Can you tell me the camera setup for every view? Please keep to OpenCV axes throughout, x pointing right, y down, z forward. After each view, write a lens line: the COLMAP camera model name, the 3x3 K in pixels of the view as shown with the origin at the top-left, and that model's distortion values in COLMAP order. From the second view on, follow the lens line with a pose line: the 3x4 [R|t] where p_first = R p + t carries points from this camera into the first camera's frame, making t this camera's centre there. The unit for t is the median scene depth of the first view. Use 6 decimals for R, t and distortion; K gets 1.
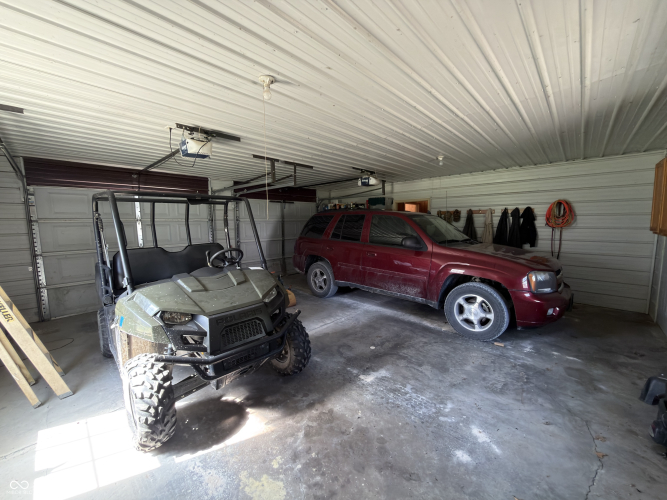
lens RADIAL K [[266.2, 0, 333.3], [0, 266.2, 249.1], [0, 0, 1]] dist [-0.001404, 0.000091]
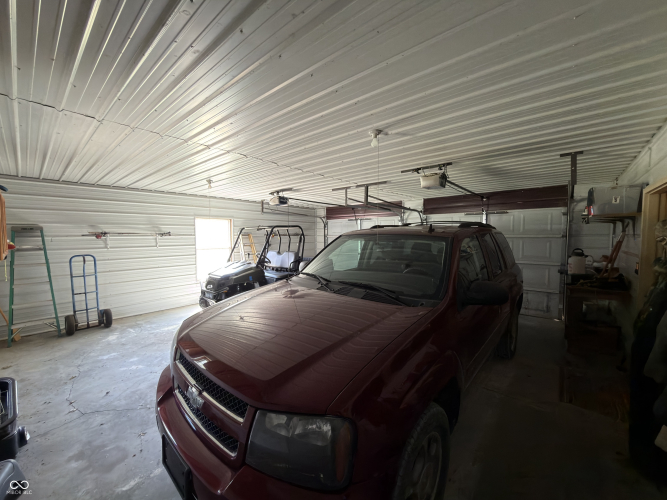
lens RADIAL K [[266.2, 0, 333.3], [0, 266.2, 250.7], [0, 0, 1]] dist [-0.001404, 0.000091]
pose [[0.041839, 0.063711, -0.997091, 1.942504], [-0.100113, 0.993210, 0.059262, -0.239149], [0.994096, 0.097343, 0.047933, 1.805581]]
